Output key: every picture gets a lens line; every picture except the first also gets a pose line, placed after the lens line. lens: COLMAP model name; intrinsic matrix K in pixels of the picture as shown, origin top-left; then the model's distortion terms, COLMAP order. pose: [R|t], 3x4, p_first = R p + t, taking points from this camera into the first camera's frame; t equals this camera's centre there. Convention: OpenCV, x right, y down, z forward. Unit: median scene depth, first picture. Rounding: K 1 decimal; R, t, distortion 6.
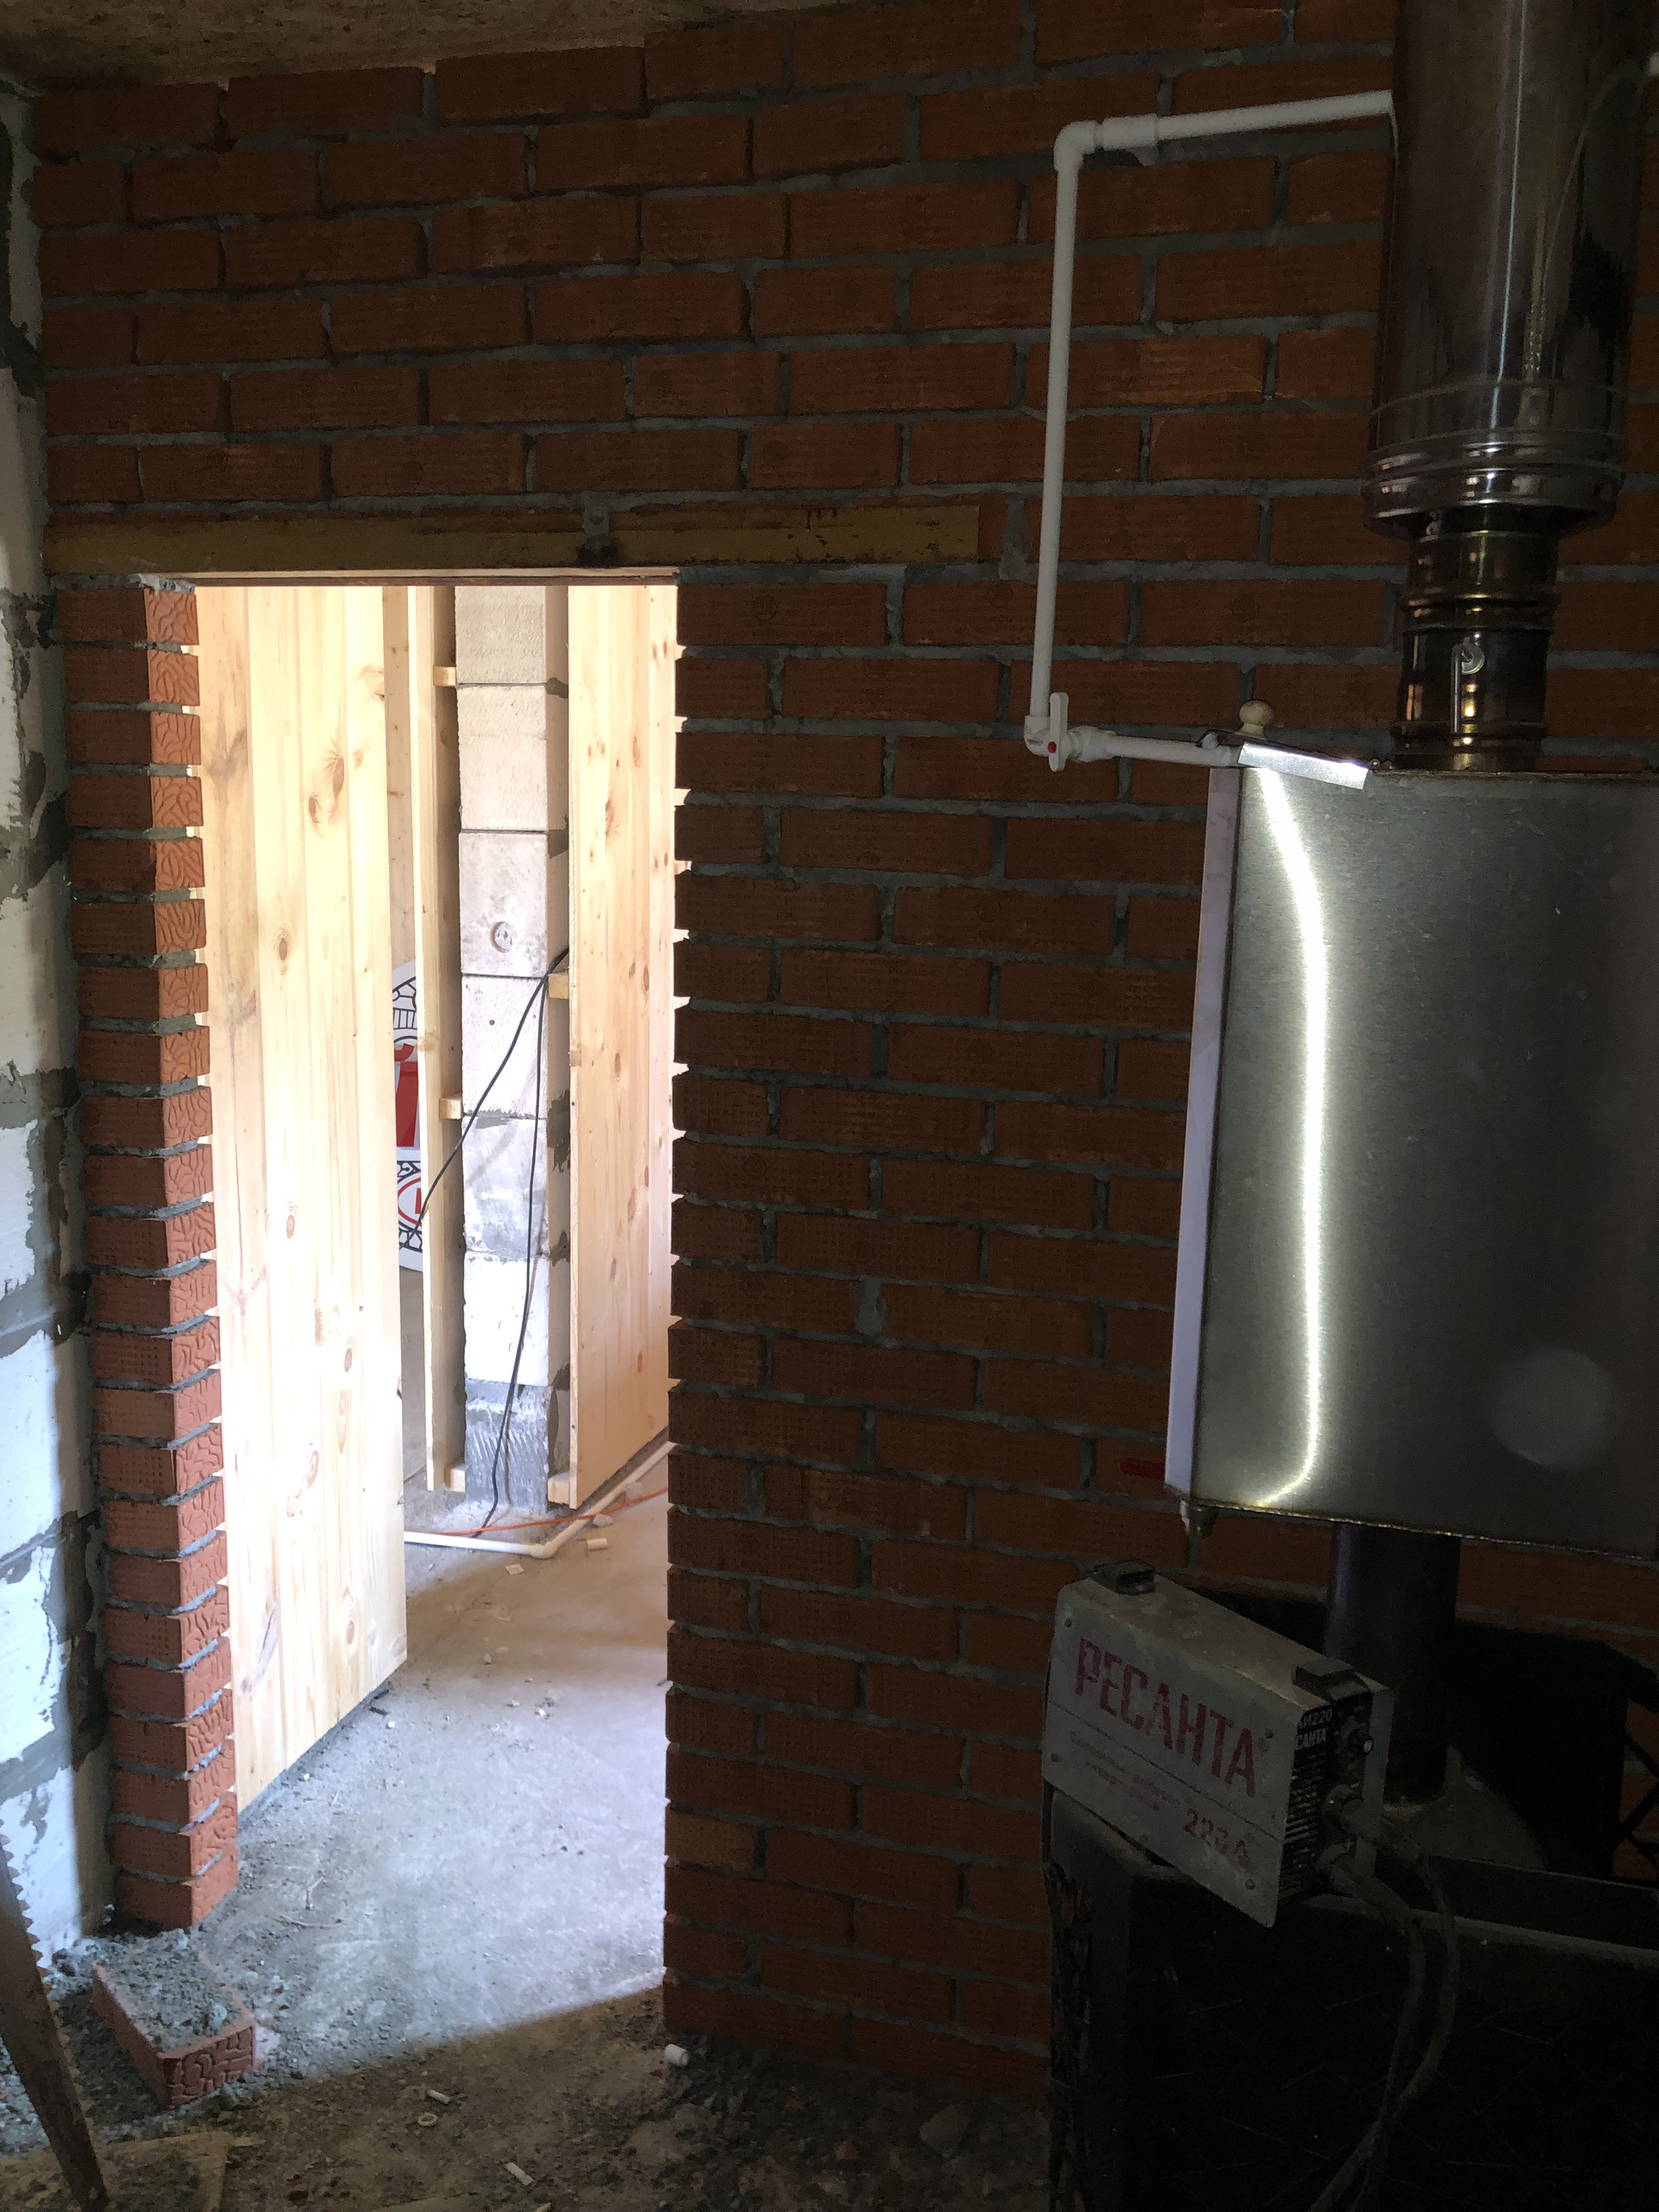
lens RADIAL K [[1670.2, 0, 829.5], [0, 1670.2, 1106.0], [0, 0, 1]] dist [-0.020734, 0.003250]
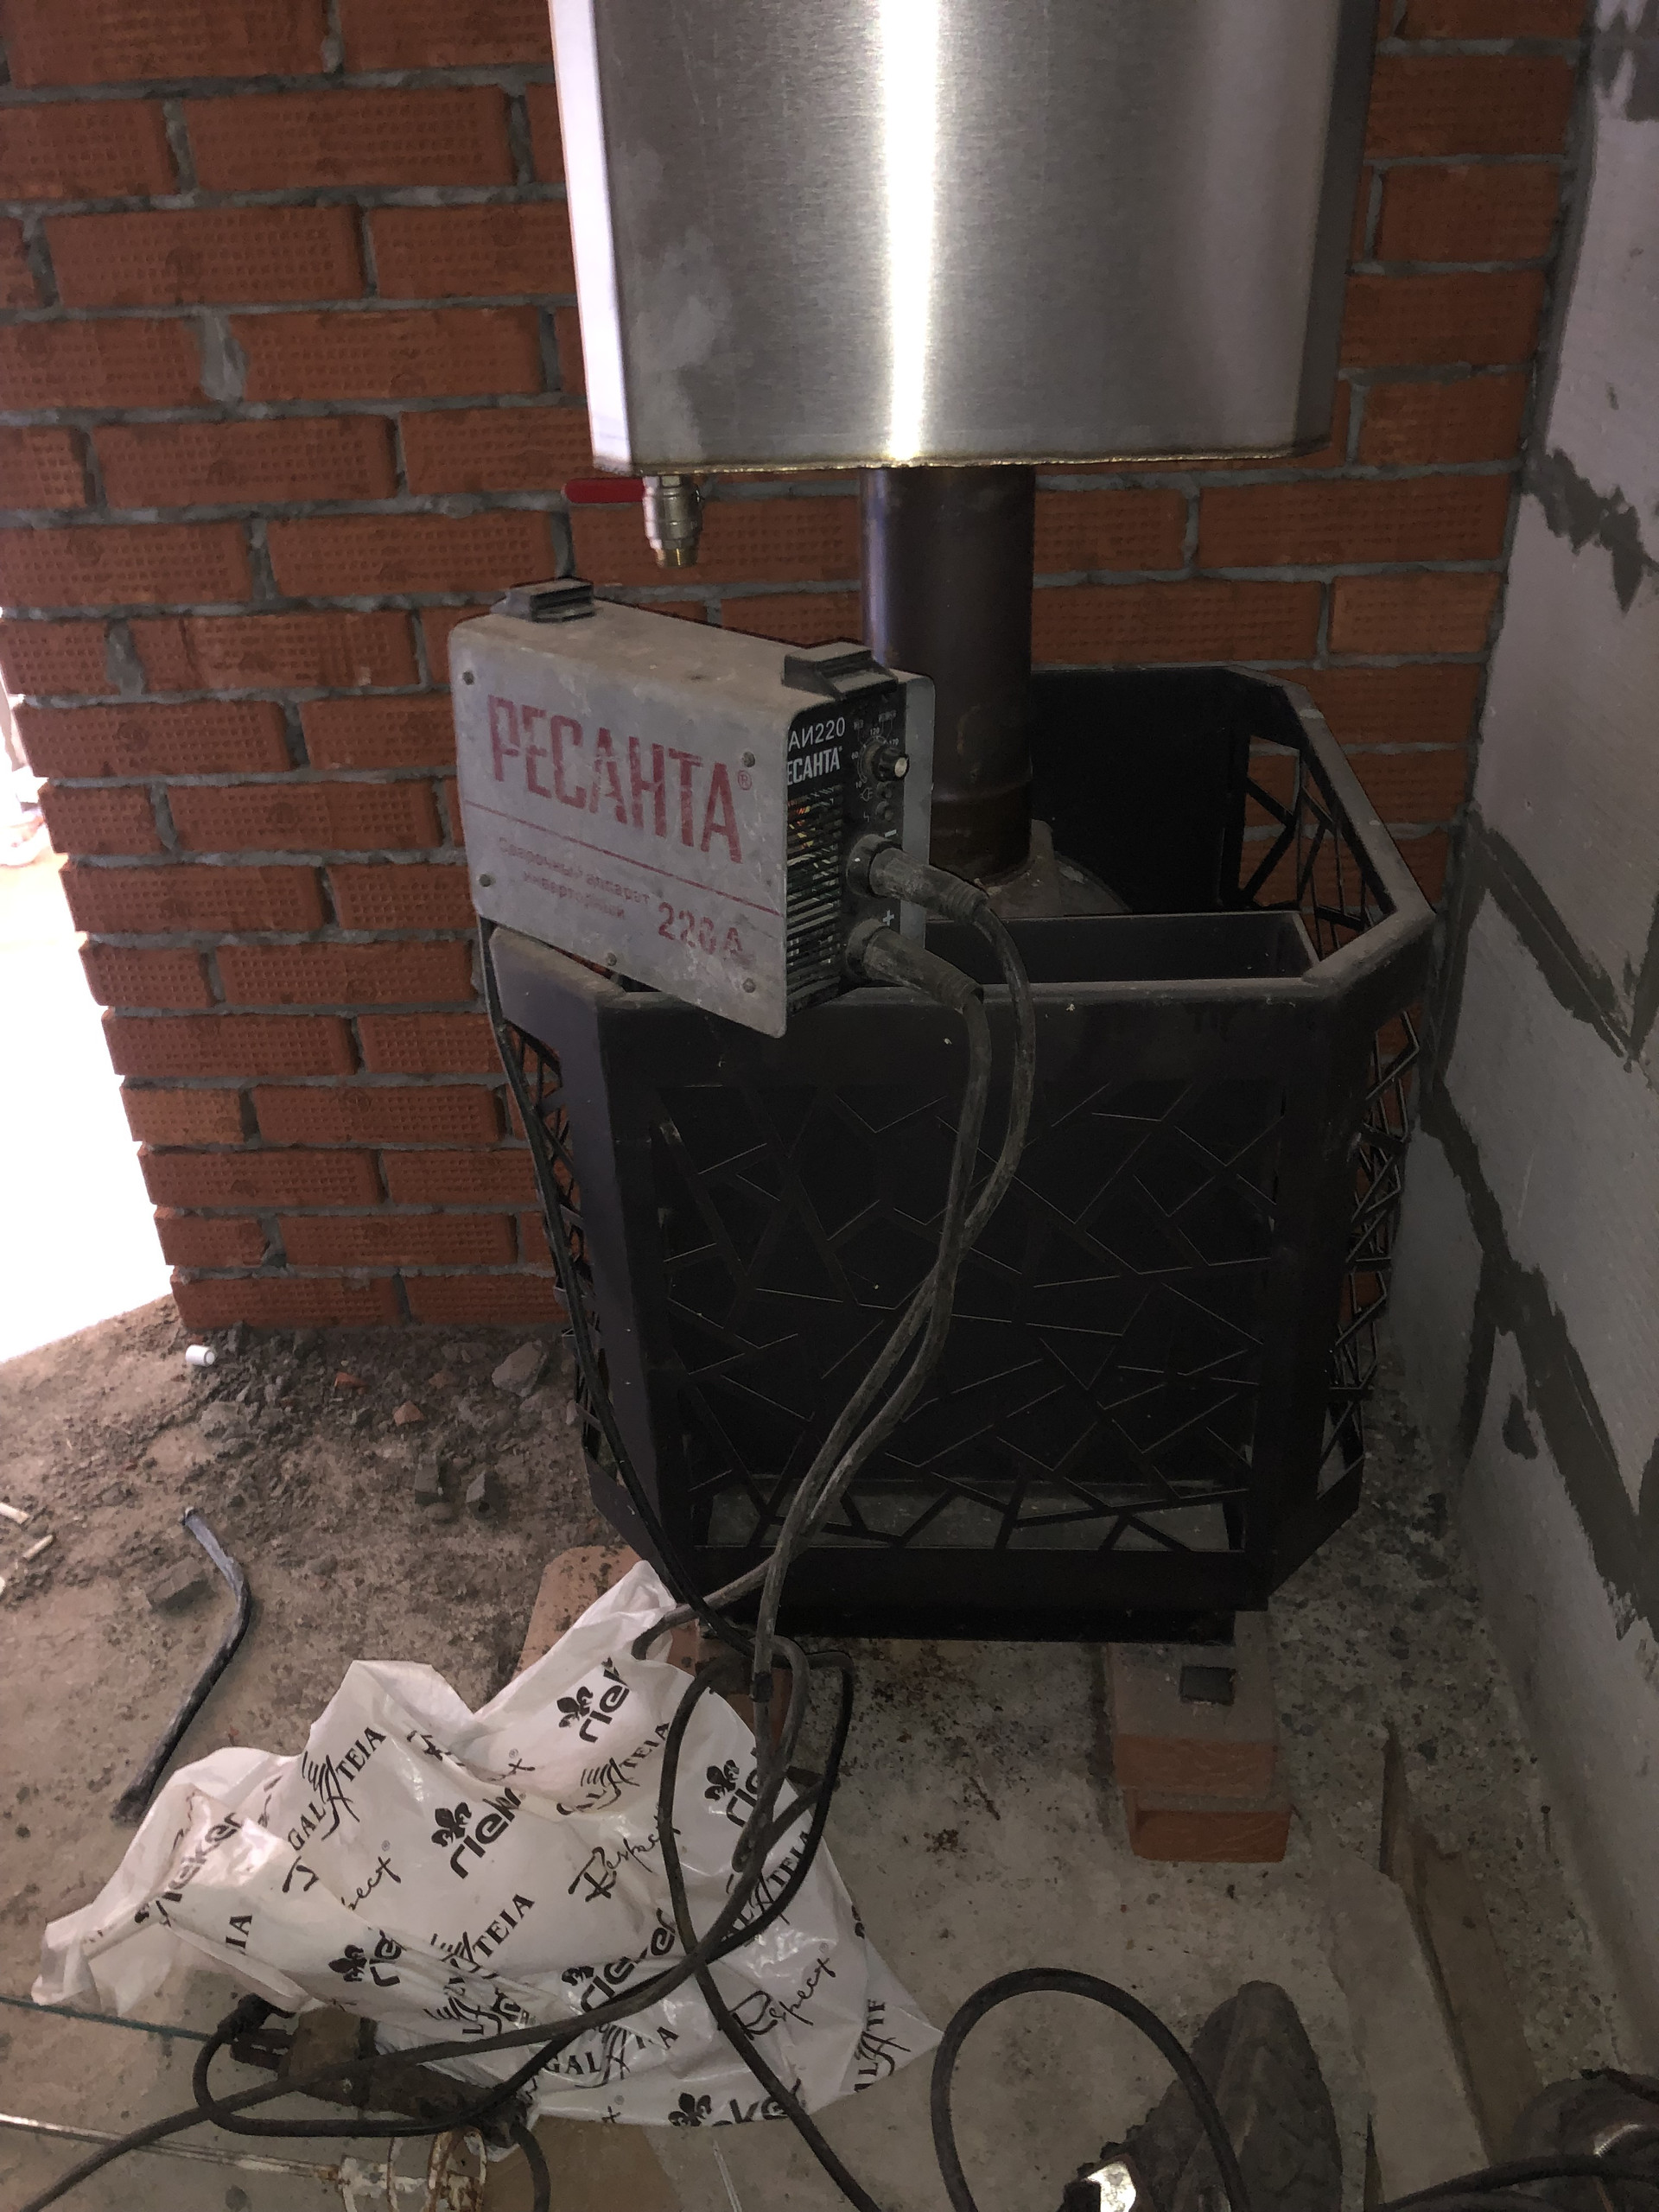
lens RADIAL K [[1802.2, 0, 829.5], [0, 1802.2, 1106.0], [0, 0, 1]] dist [-0.052017, -0.003464]
pose [[0.968069, -0.169349, 0.184834, 0.079915], [0.080780, 0.908725, 0.409504, 0.121328], [-0.237313, -0.381497, 0.893388, 0.174965]]
